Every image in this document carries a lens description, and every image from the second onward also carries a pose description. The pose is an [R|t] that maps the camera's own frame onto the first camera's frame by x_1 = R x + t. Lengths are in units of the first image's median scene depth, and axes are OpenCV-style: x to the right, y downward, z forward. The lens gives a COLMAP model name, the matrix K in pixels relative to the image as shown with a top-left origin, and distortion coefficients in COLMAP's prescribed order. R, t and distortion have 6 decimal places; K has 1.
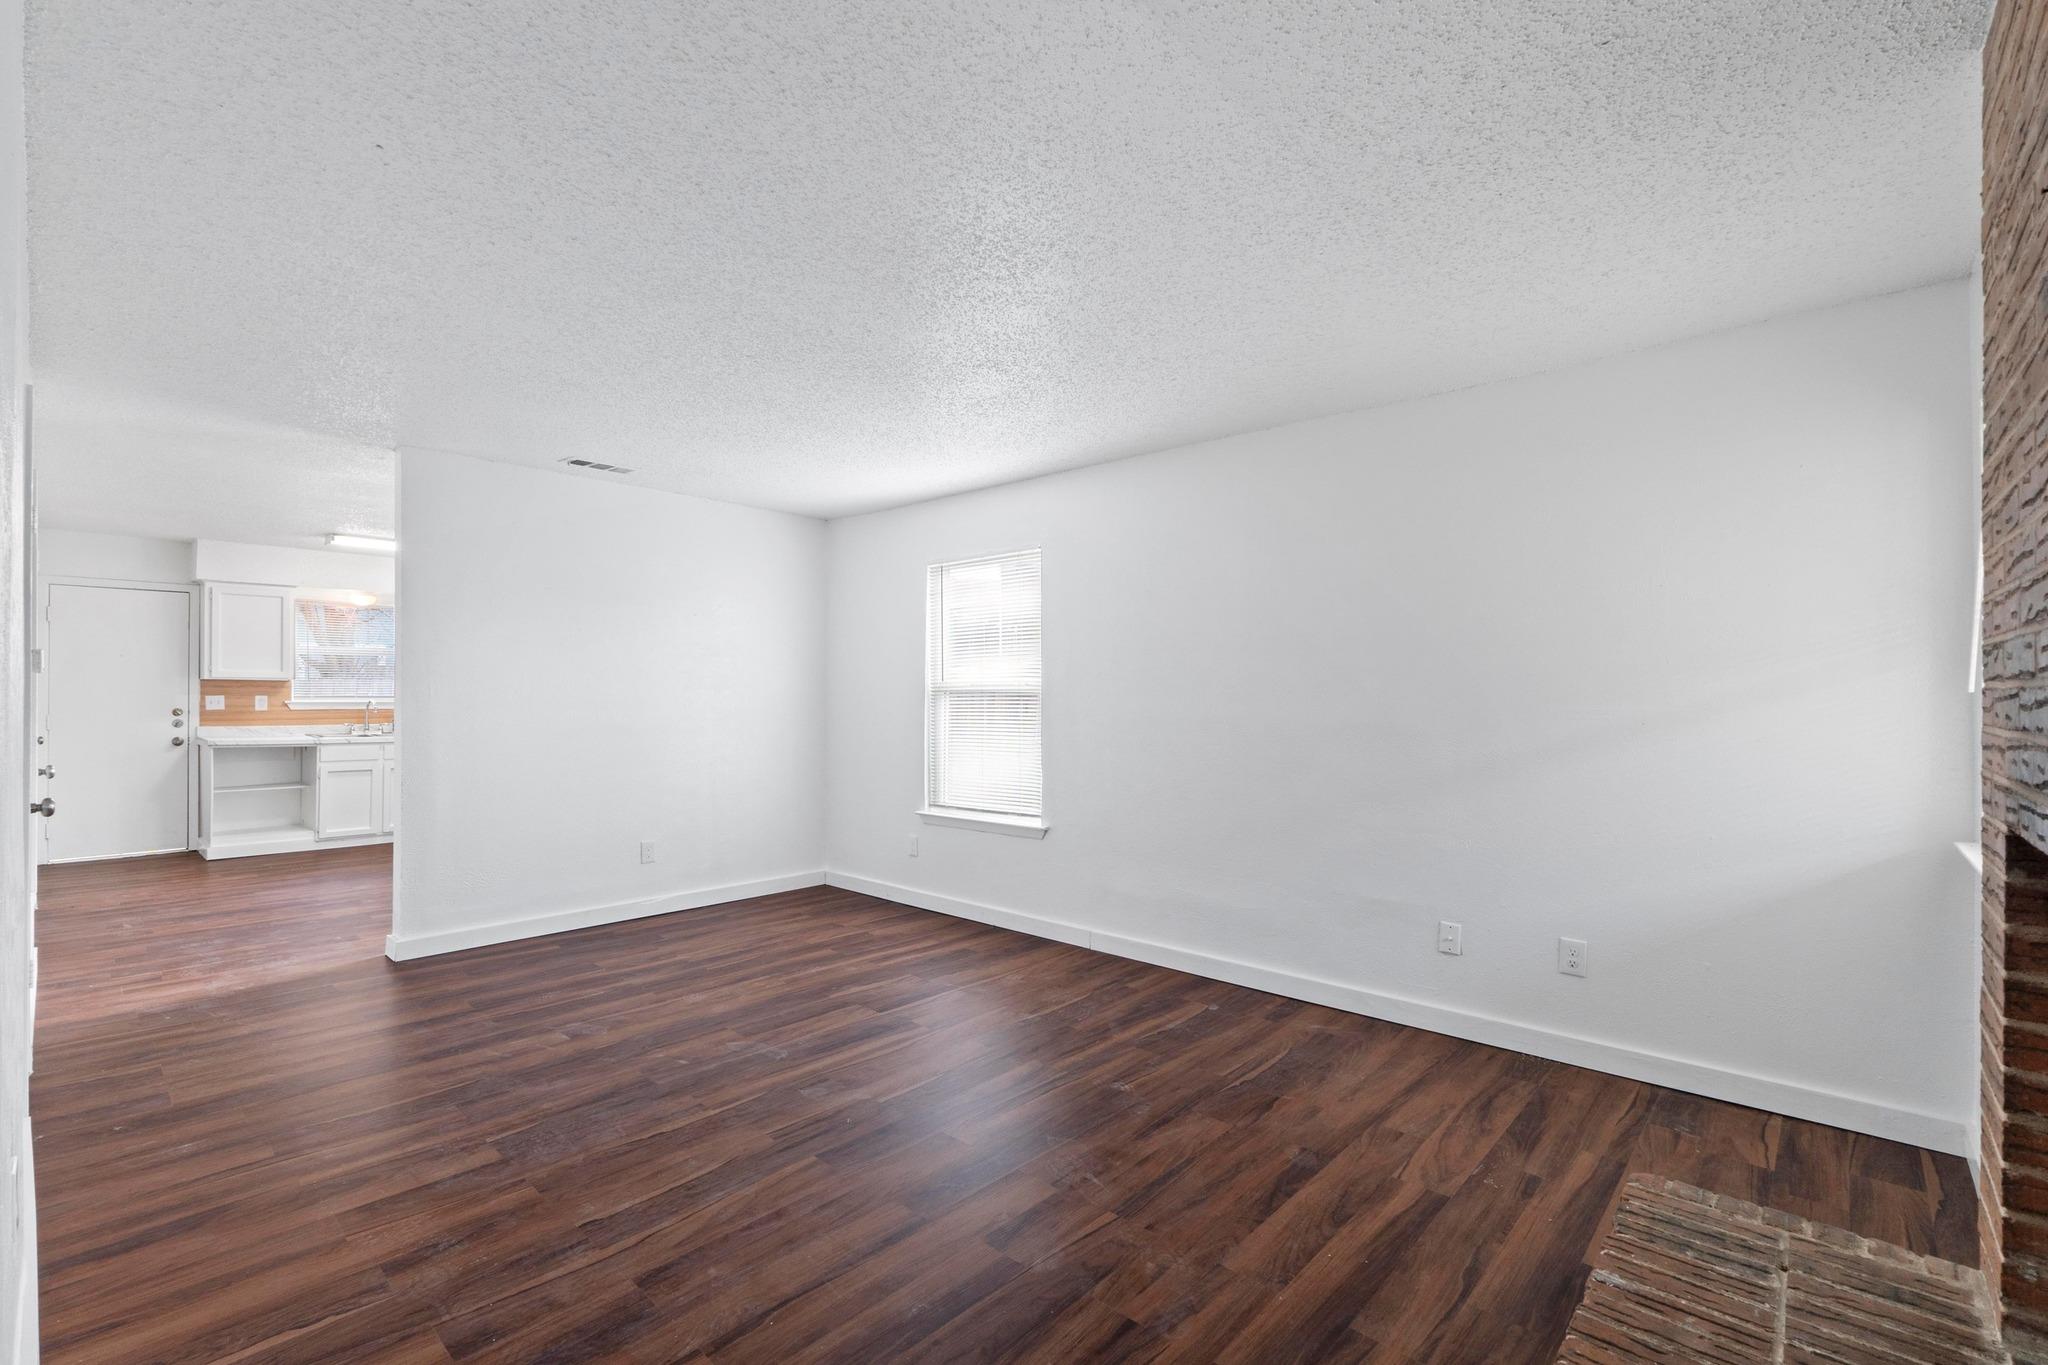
lens RADIAL K [[906.7, 0, 1023.4], [0, 906.7, 692.2], [0, 0, 1]] dist [0.001893, 0.000239]
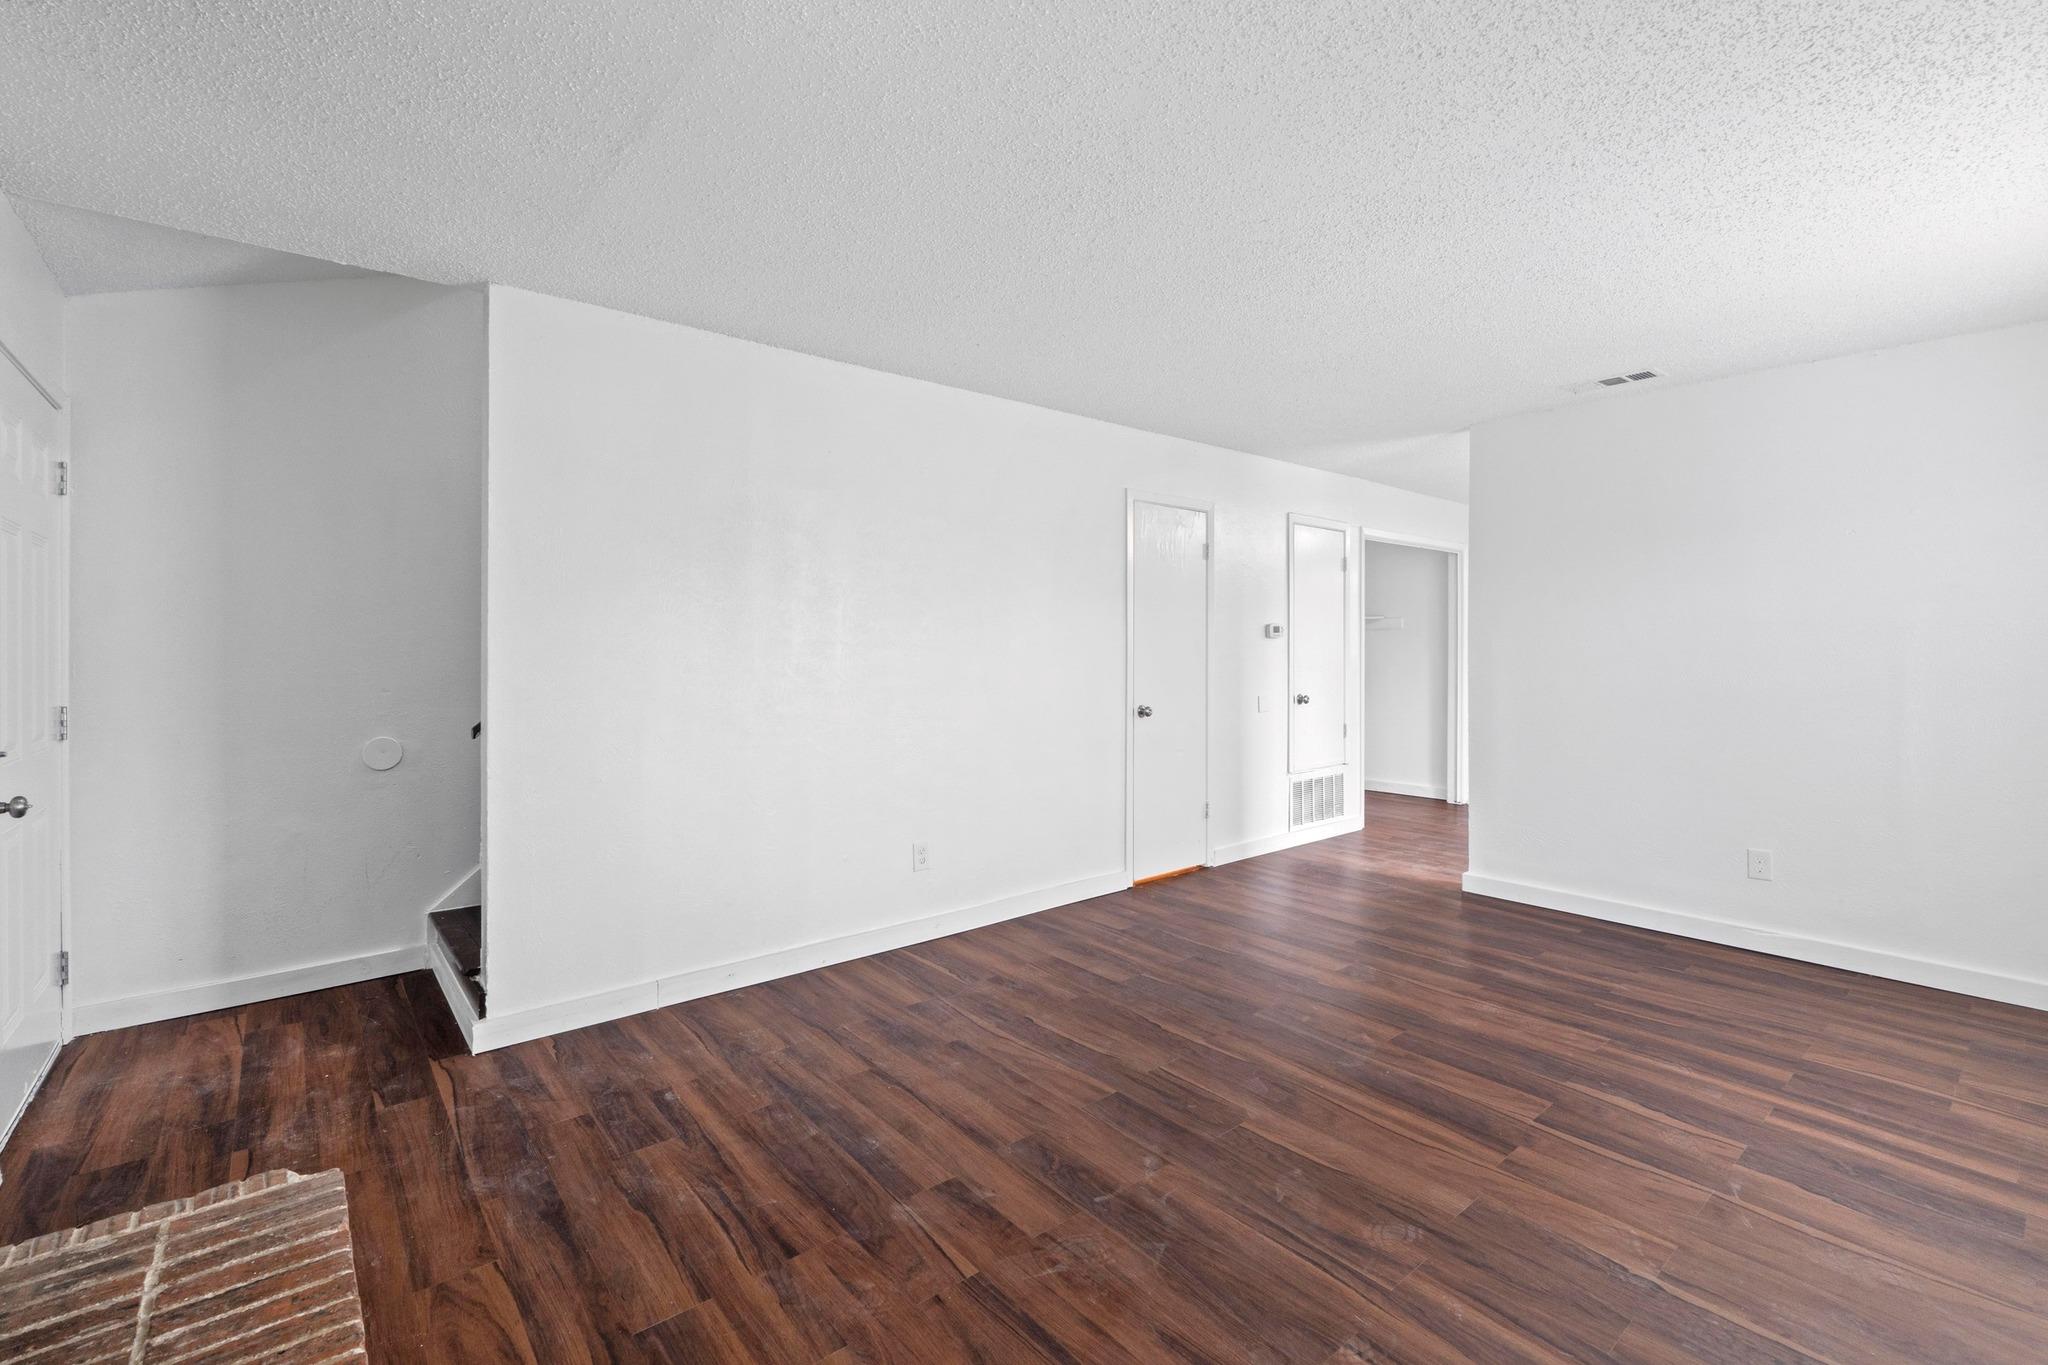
lens RADIAL K [[906.7, 0, 1023.4], [0, 906.7, 667.5], [0, 0, 1]] dist [0.001893, 0.000239]
pose [[-0.149649, 0.012895, -0.988655, 0.522794], [0.003379, 0.999916, 0.012530, 0.006197], [0.988733, -0.001465, -0.149680, 0.676353]]
